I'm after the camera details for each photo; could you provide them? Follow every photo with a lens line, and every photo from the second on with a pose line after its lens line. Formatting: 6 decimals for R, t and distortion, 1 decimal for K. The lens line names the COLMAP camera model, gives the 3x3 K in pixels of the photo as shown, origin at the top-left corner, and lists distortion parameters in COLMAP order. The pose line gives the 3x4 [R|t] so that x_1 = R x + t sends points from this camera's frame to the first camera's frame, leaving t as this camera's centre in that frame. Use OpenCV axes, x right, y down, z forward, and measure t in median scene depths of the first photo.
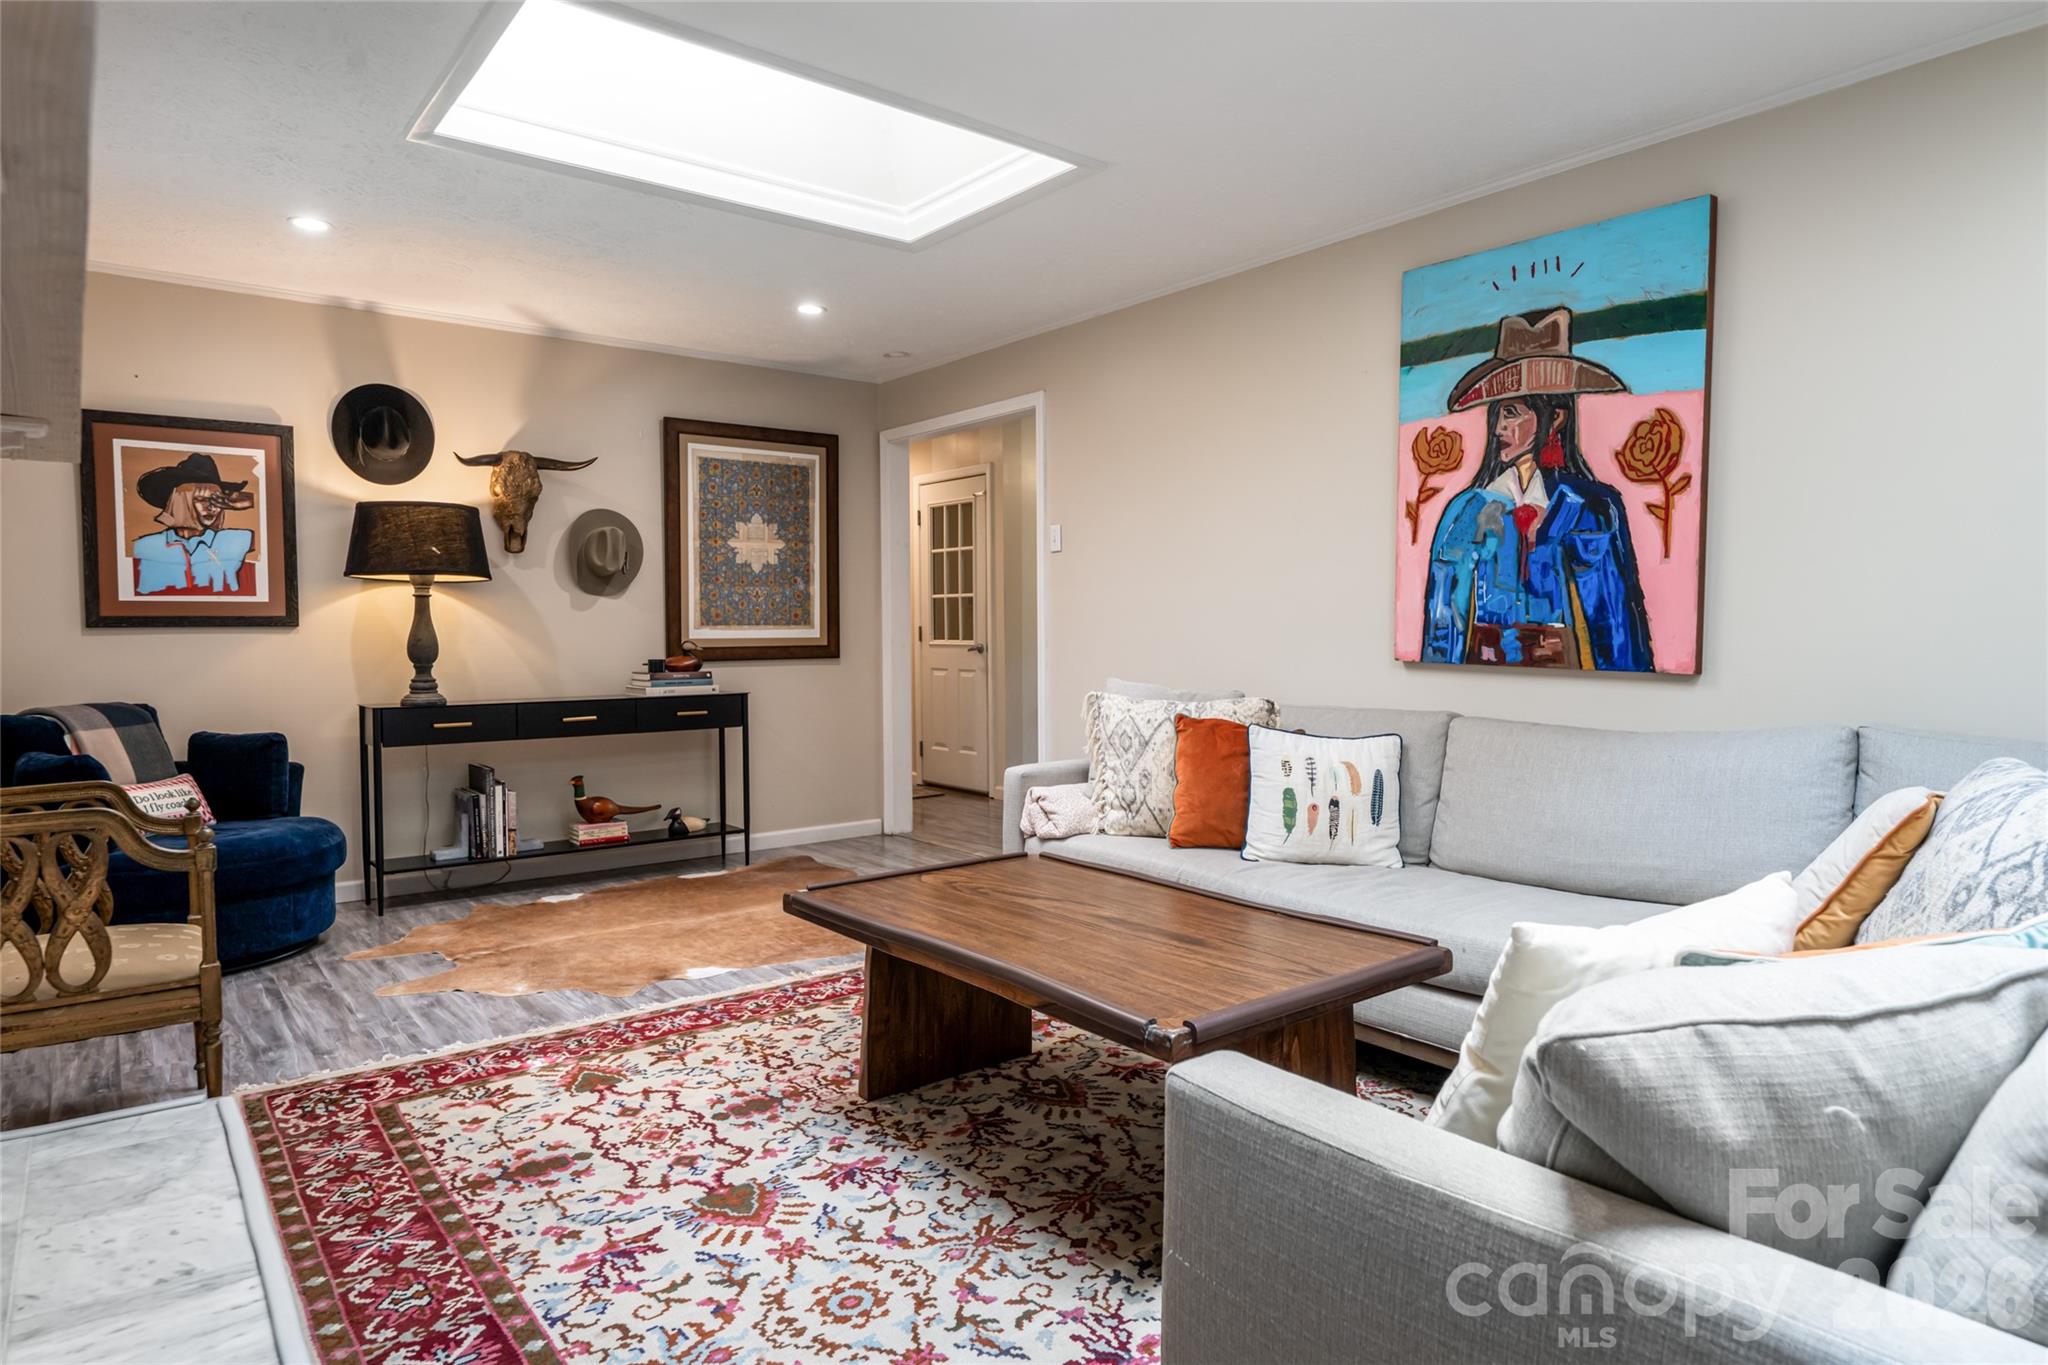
lens RADIAL K [[1187.8, 0, 1026.8], [0, 1187.8, 669.5], [0, 0, 1]] dist [-0.002338, 0.001474]
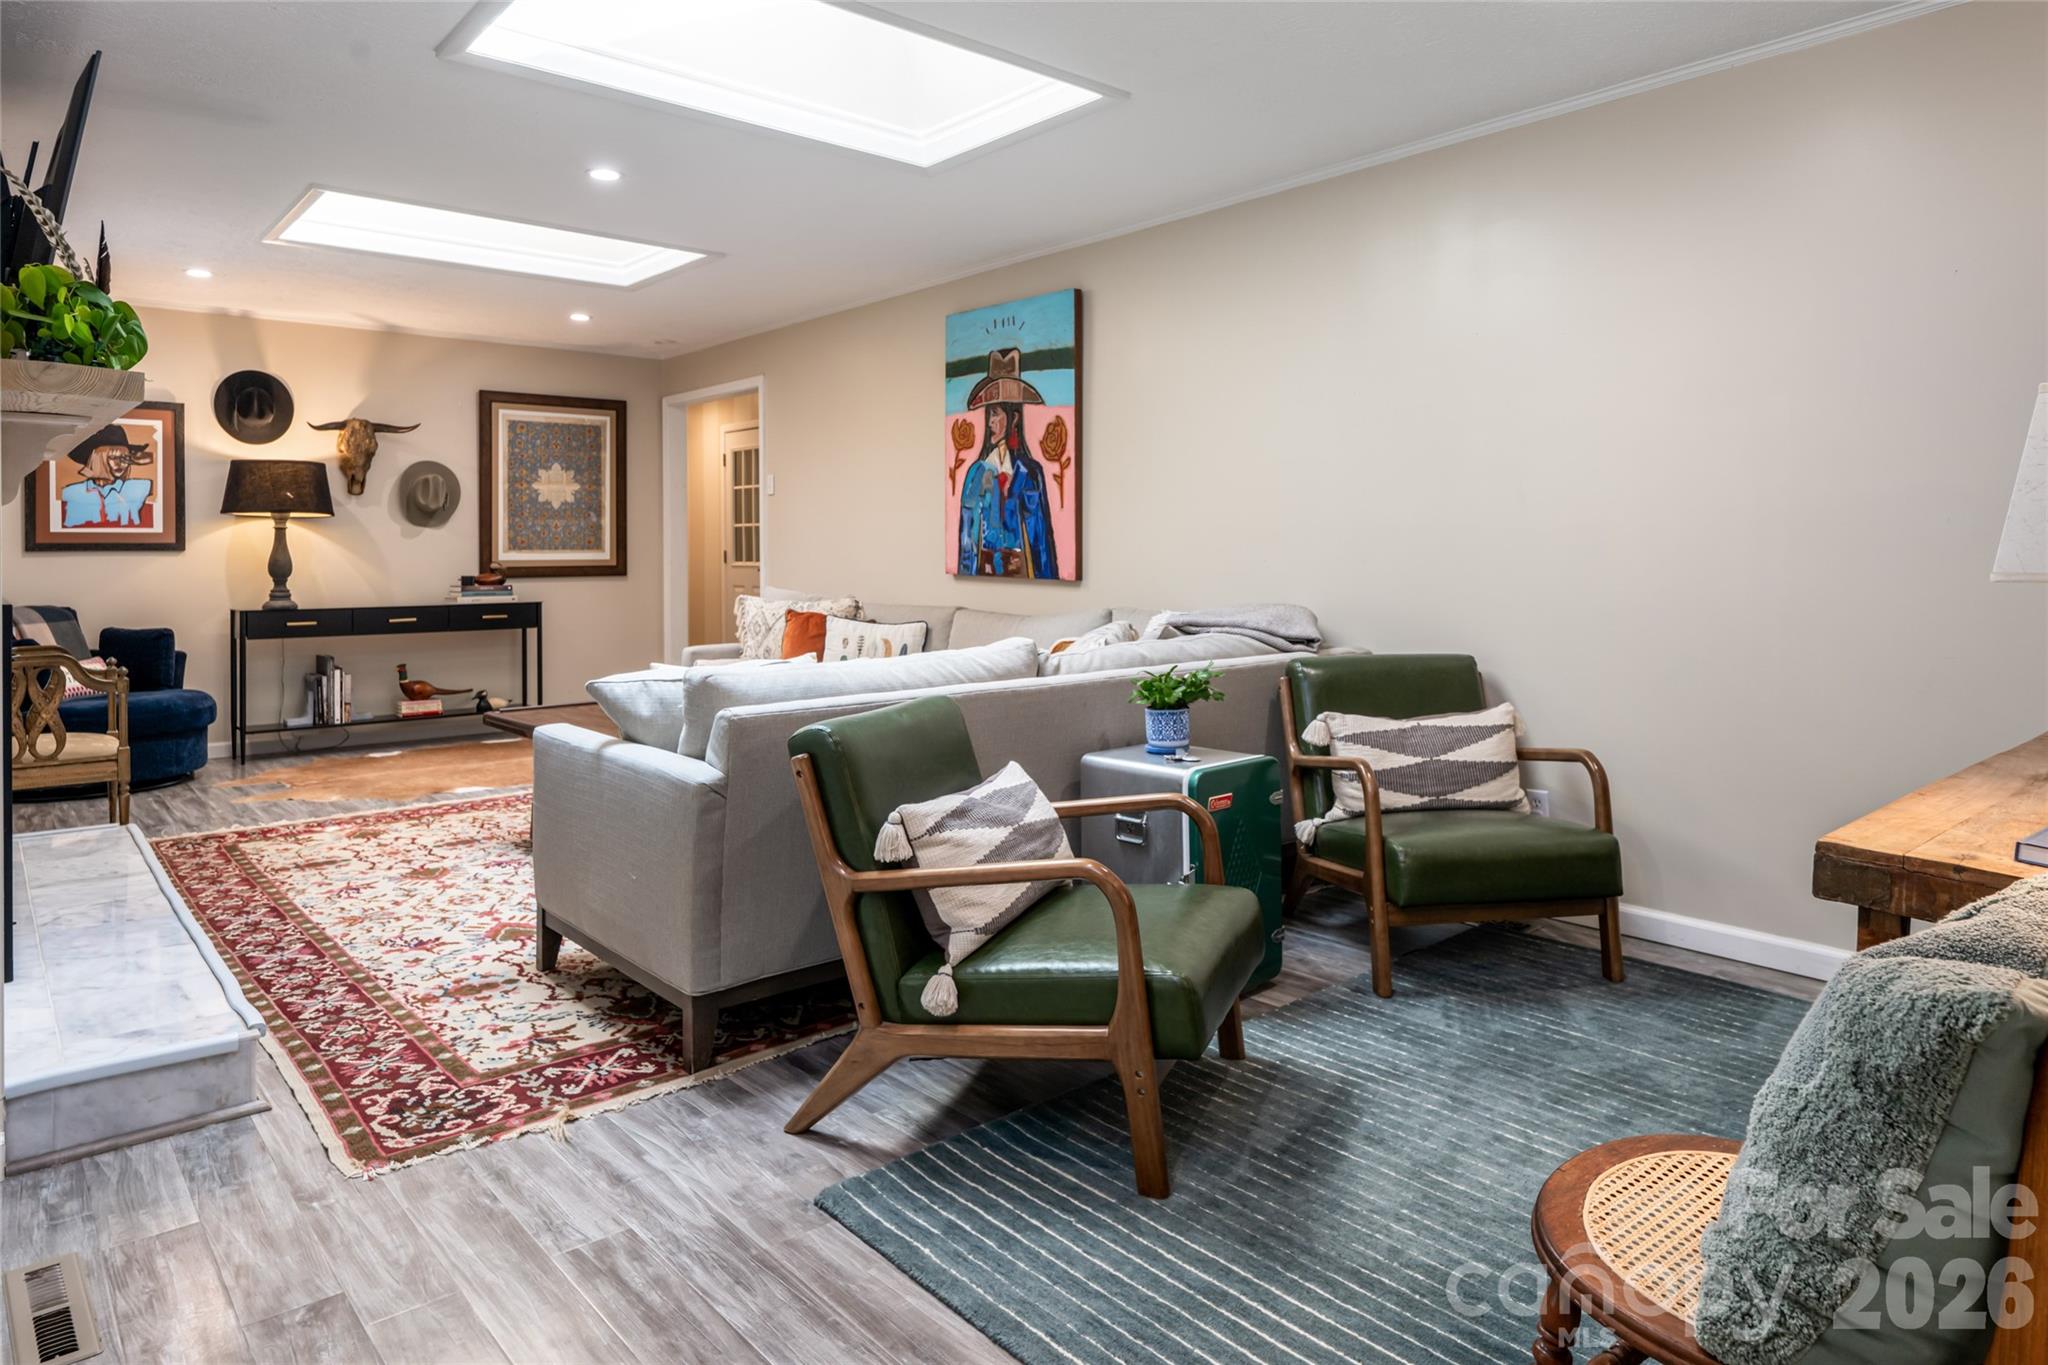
lens RADIAL K [[1245.6, 0, 1049.2], [0, 1245.6, 549.8], [0, 0, 1]] dist [-0.007426, 0.003095]
pose [[0.998574, 0.000065, 0.053378, 0.389810], [0.001891, 0.999329, -0.036582, 0.021768], [-0.053345, 0.036631, 0.997904, -0.615981]]
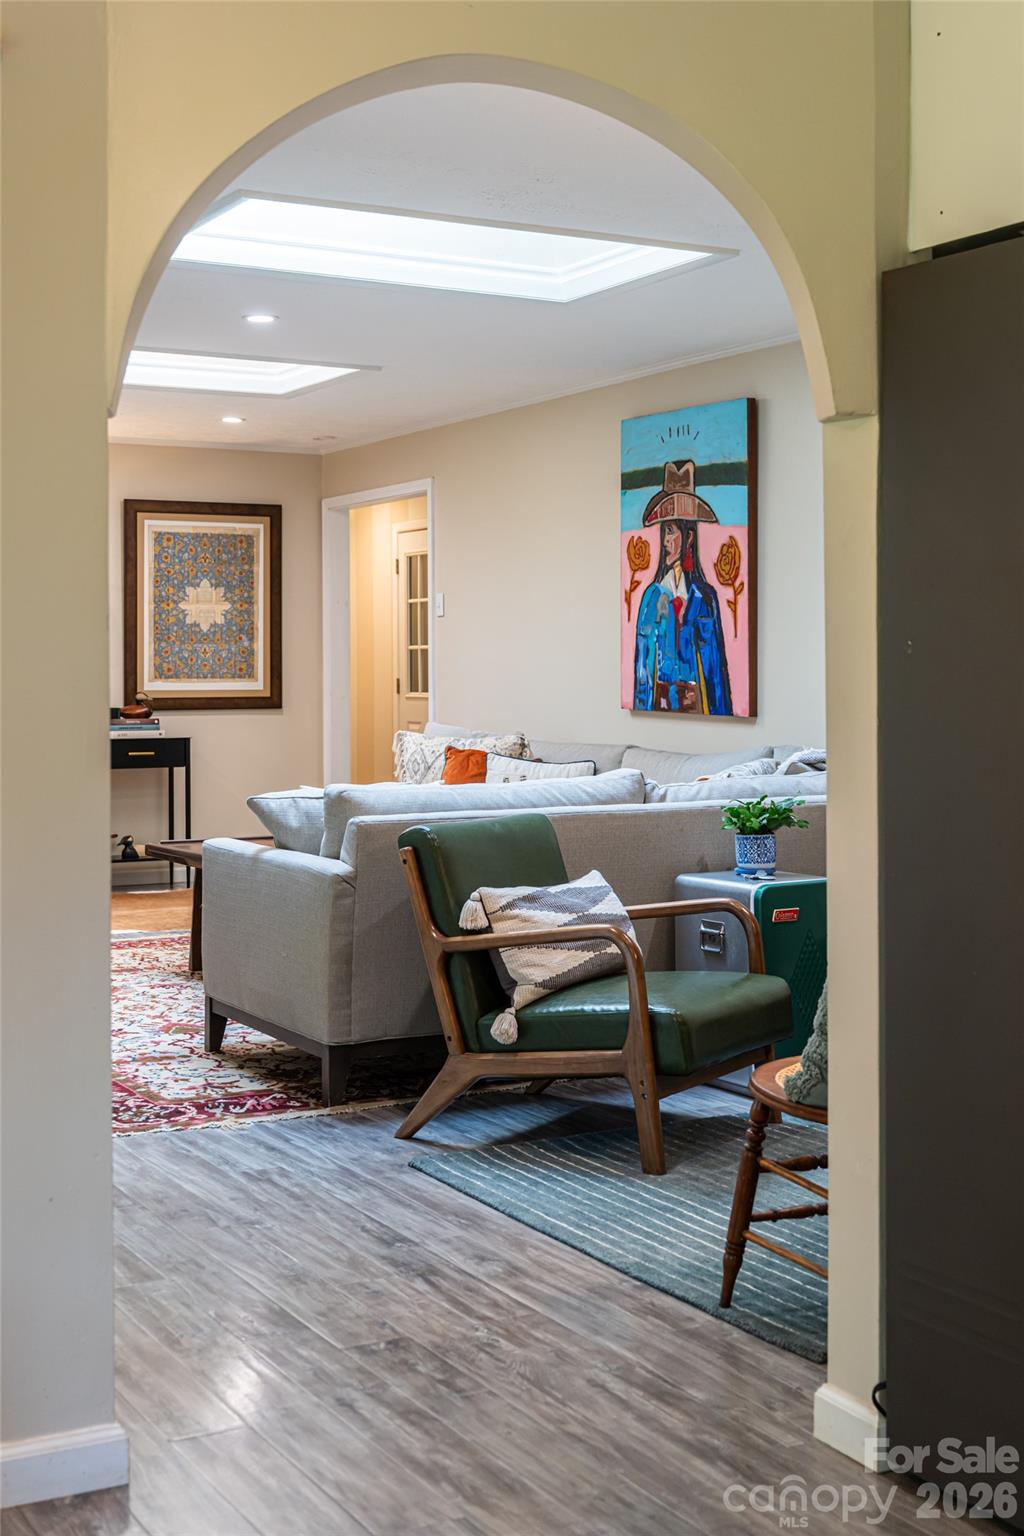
lens RADIAL K [[1966.4, 0, 489.8], [0, 1966.4, 687.6], [0, 0, 1]] dist [-0.055128, 0.000000]
pose [[0.985648, 0.003497, -0.168778, 0.586881], [-0.008234, 0.999591, -0.027378, 0.033268], [0.168613, 0.028375, 0.985274, -1.303539]]
